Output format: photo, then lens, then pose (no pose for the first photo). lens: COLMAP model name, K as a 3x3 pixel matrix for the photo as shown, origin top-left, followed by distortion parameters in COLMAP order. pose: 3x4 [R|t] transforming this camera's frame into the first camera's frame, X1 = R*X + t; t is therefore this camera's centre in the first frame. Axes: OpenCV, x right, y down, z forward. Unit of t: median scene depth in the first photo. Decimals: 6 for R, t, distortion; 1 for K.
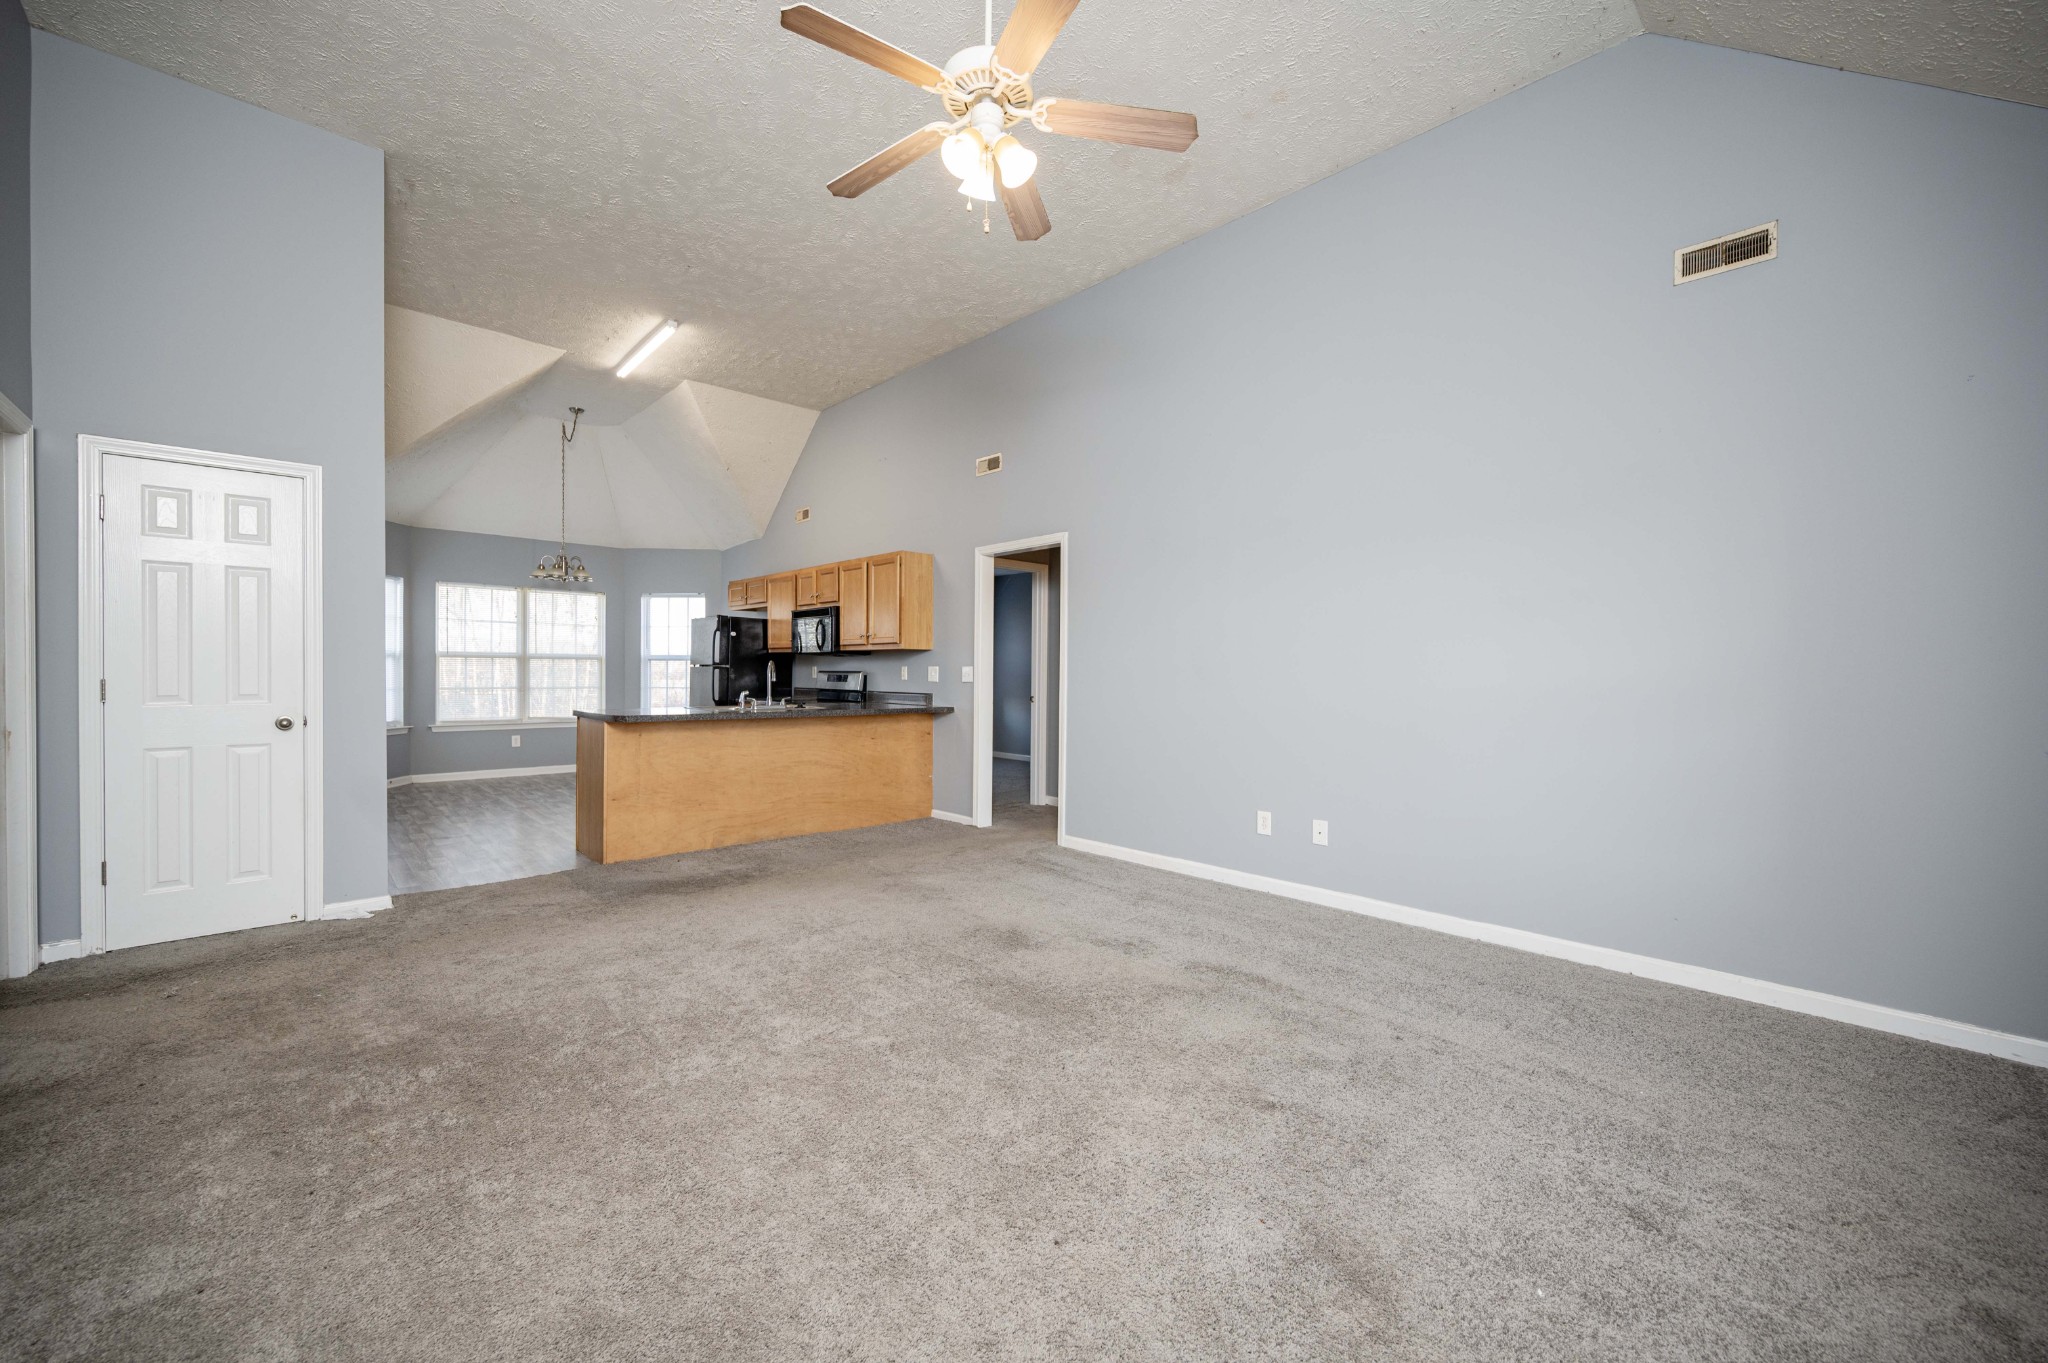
lens RADIAL K [[820.9, 0, 1021.8], [0, 820.9, 674.1], [0, 0, 1]] dist [0.000783, 0.000067]
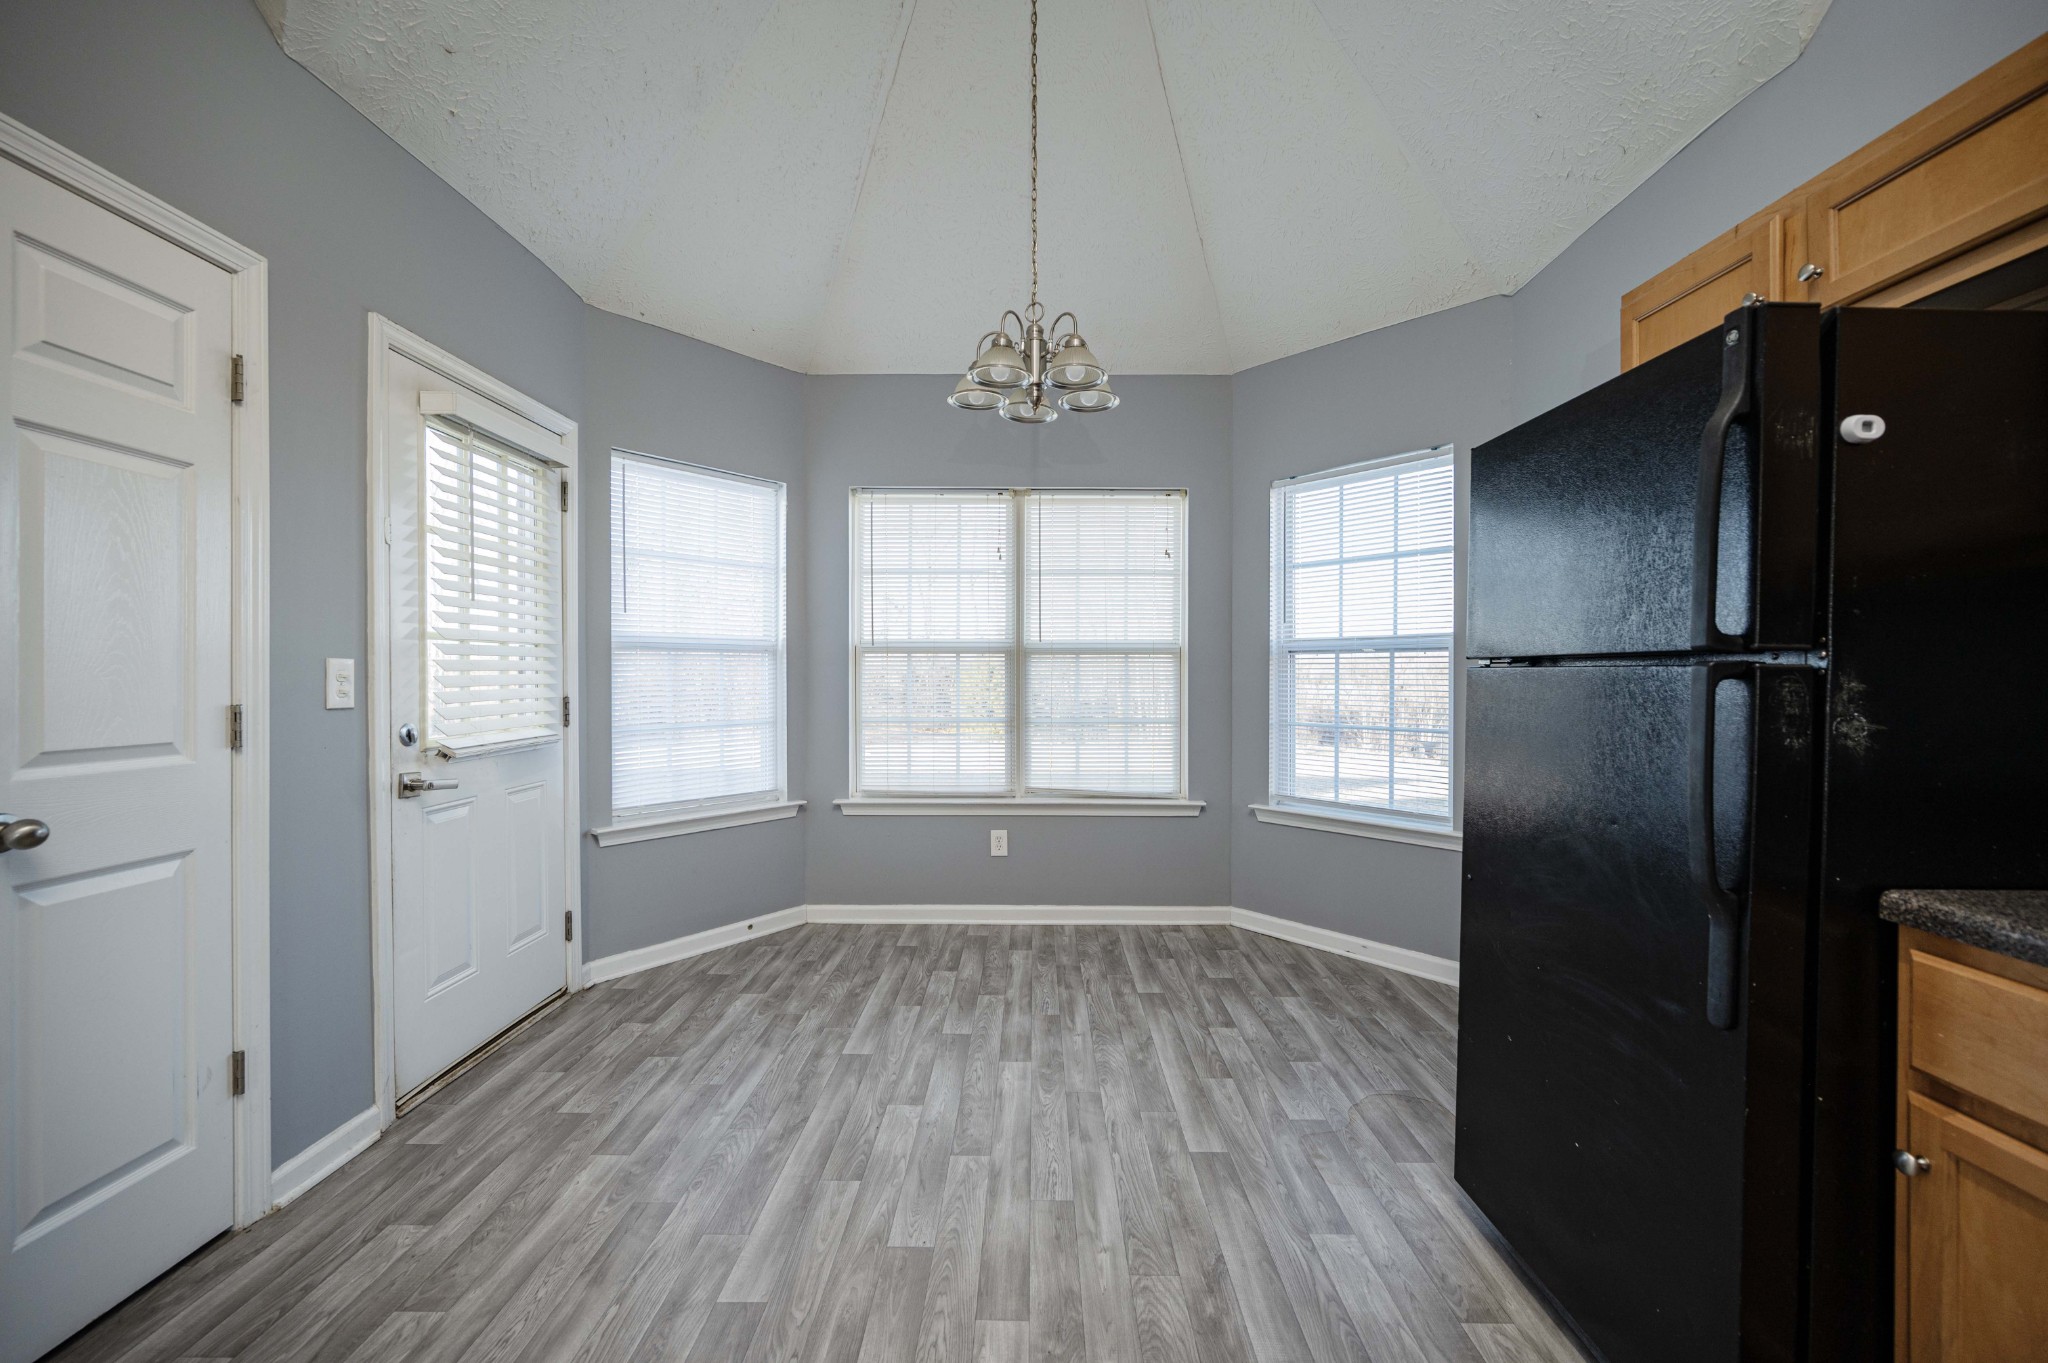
lens RADIAL K [[806.8, 0, 1024.4], [0, 806.8, 679.4], [0, 0, 1]] dist [0.001123, 0.000111]
pose [[0.738001, 0.000381, -0.674800, -0.328508], [-0.001000, 0.999999, -0.000529, -0.005556], [0.674799, 0.001065, 0.738001, 0.719455]]
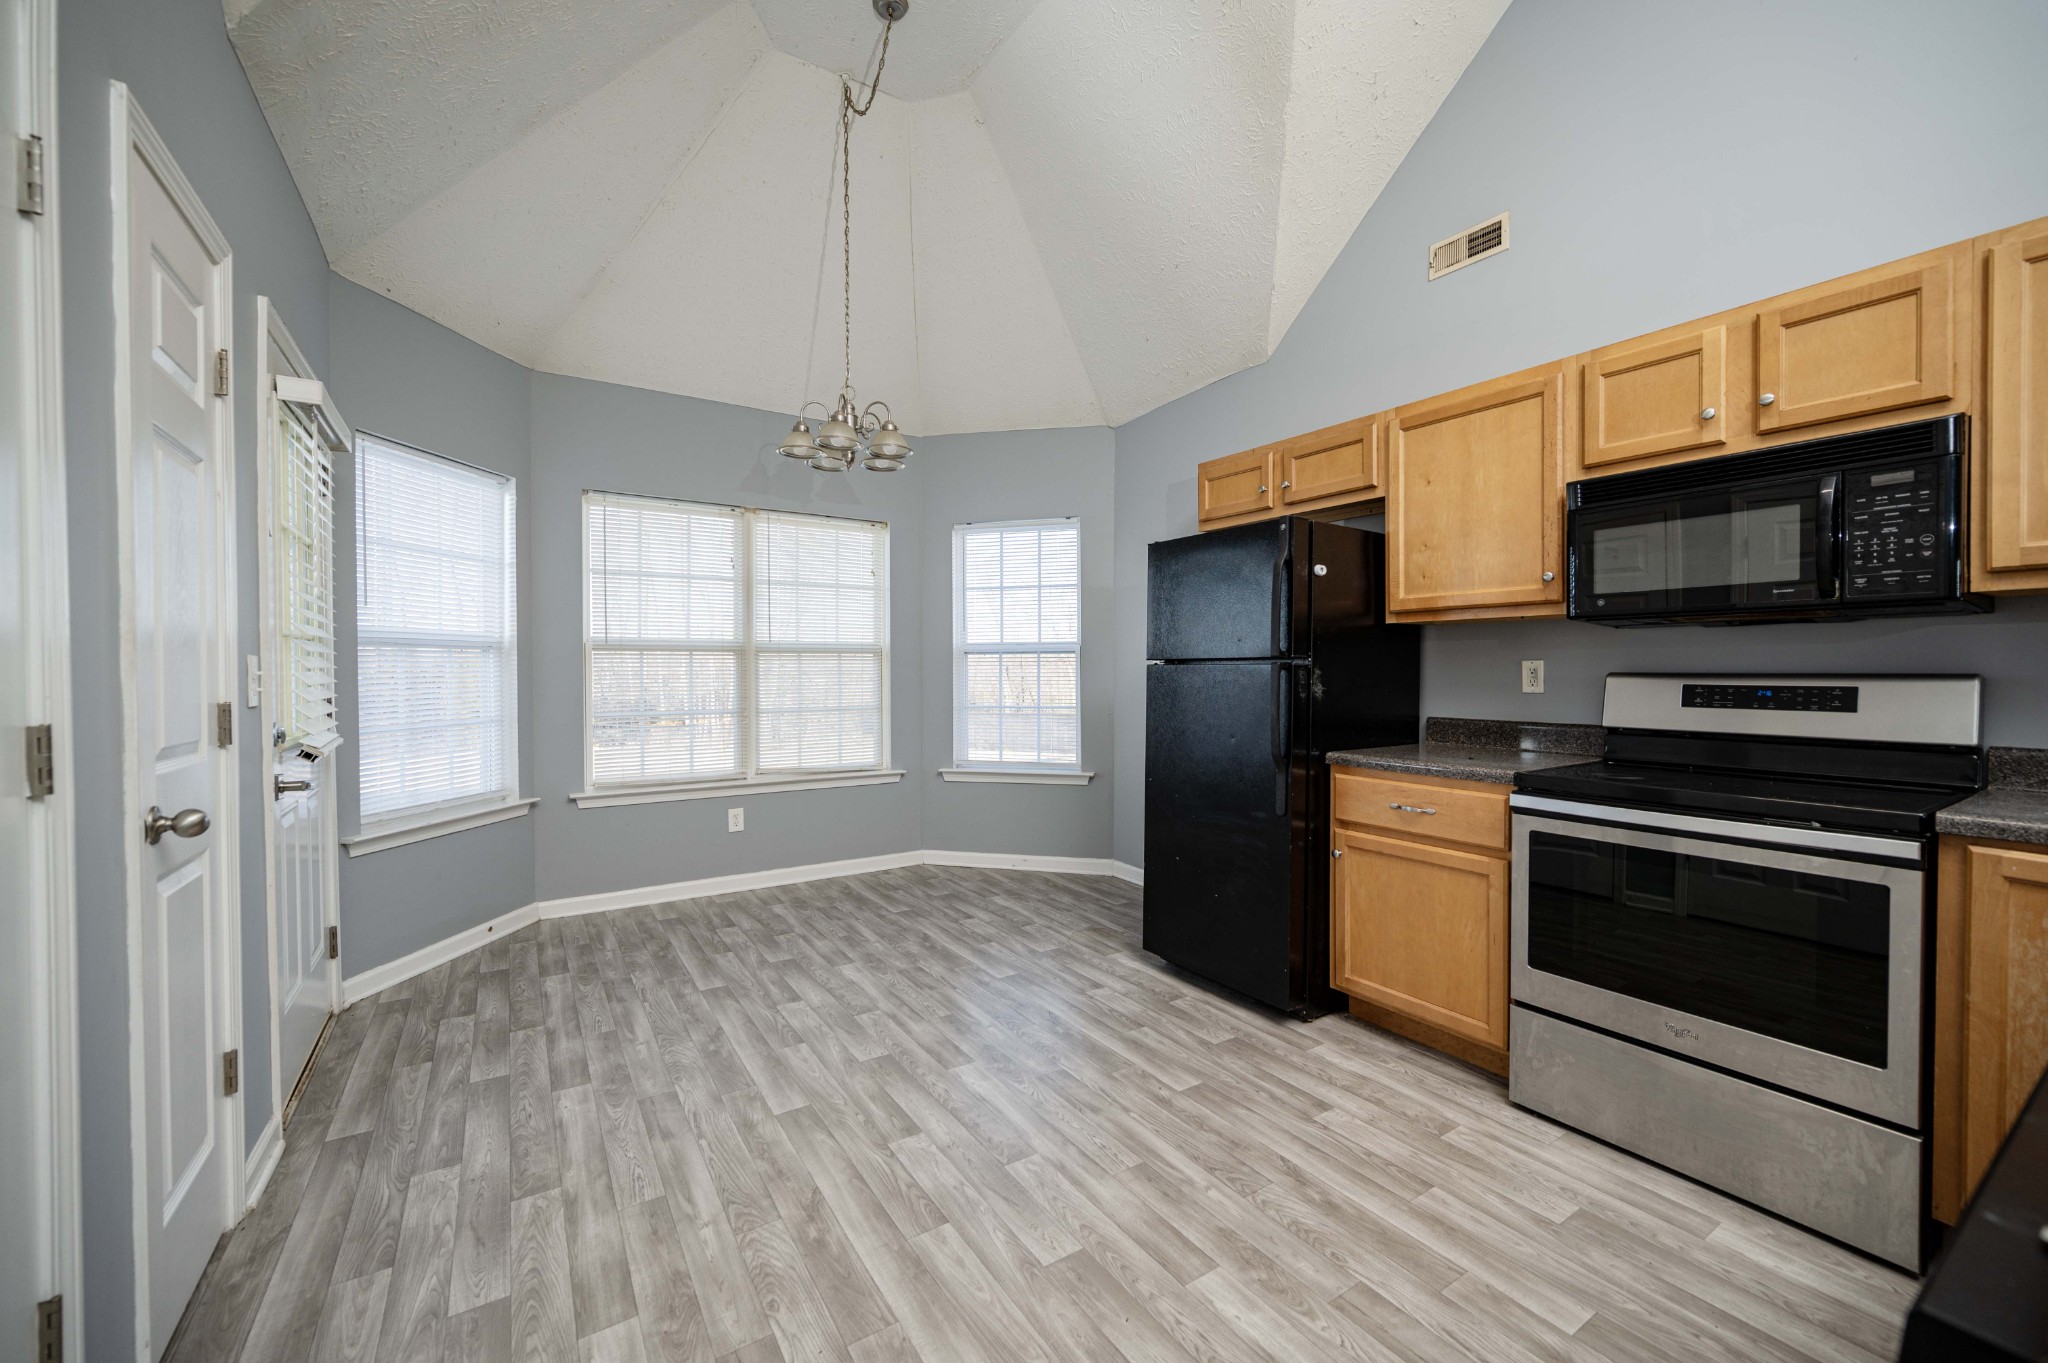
lens RADIAL K [[804.2, 0, 1026.9], [0, 804.2, 681.3], [0, 0, 1]] dist [0.001201, 0.000250]
pose [[0.987653, -0.006029, -0.156544, -0.381312], [0.007352, 0.999942, 0.007871, -0.004586], [0.156487, -0.008925, 0.987640, 0.571434]]
